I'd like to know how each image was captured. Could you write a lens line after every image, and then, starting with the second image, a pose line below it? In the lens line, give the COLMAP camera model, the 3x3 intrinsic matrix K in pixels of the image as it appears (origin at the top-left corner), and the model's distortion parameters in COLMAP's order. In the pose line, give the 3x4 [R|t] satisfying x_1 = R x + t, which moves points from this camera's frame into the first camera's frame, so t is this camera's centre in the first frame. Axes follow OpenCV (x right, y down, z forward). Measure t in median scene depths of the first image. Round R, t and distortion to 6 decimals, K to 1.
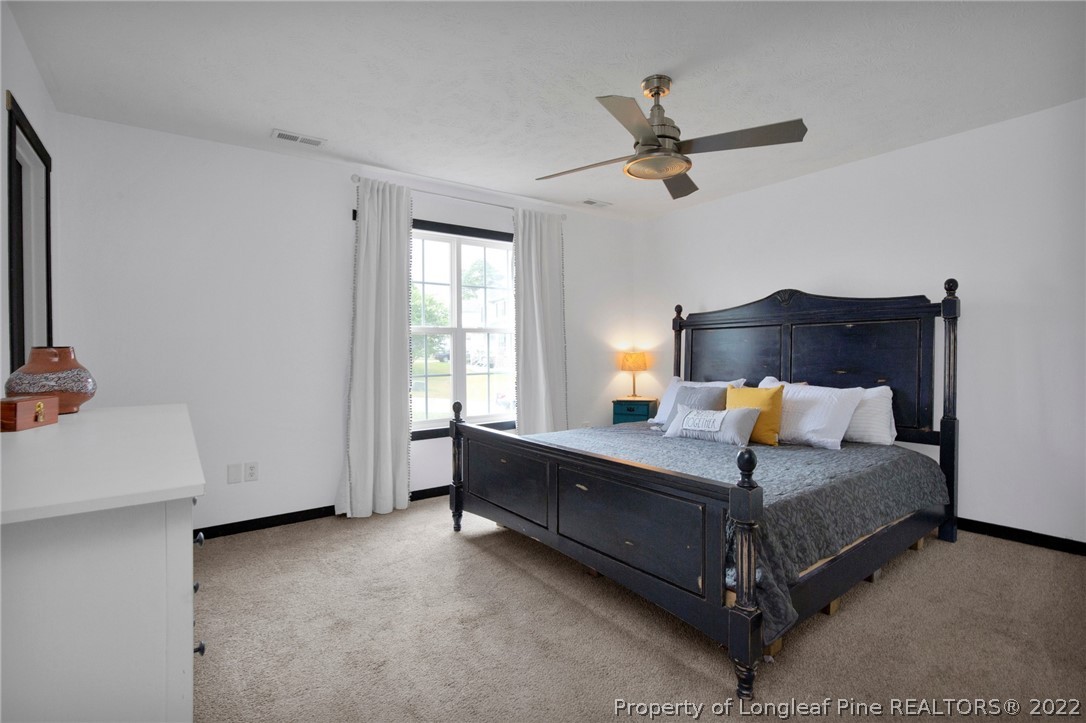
lens RADIAL K [[526.8, 0, 537.1], [0, 526.8, 361.3], [0, 0, 1]] dist [-0.002525, 0.000776]
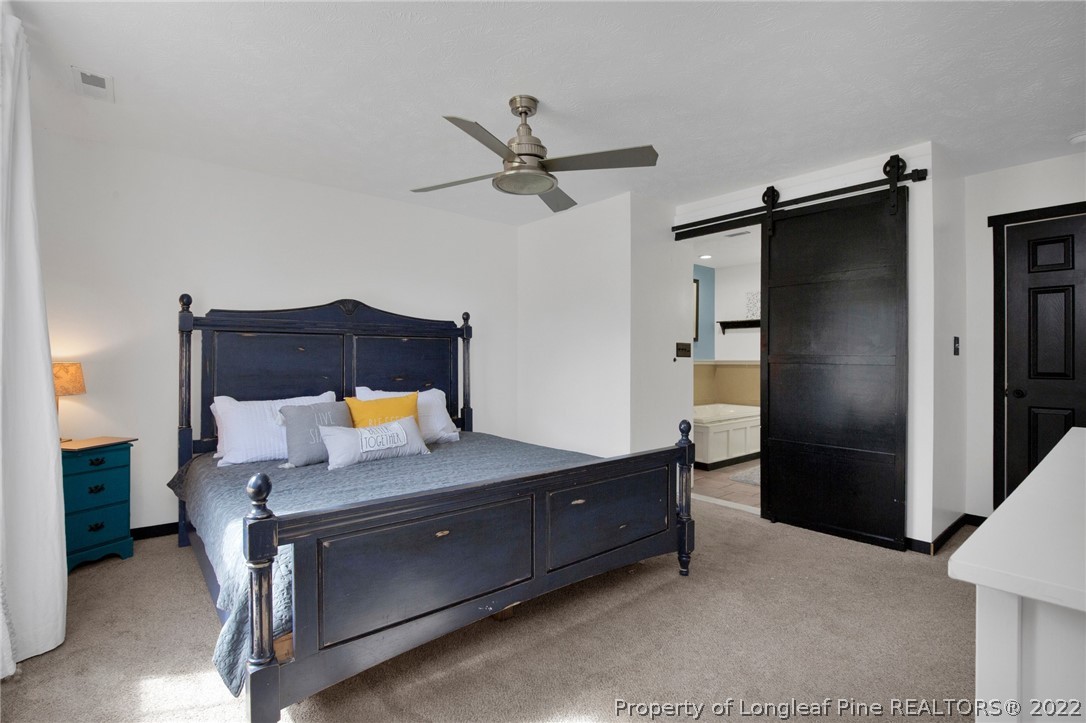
lens RADIAL K [[526.8, 0, 536.8], [0, 526.8, 360.5], [0, 0, 1]] dist [-0.002525, 0.000776]
pose [[-0.062729, 0.003090, 0.998026, -0.608110], [0.019136, 0.999815, -0.001893, -0.013188], [-0.997847, 0.018979, -0.062777, 0.789496]]
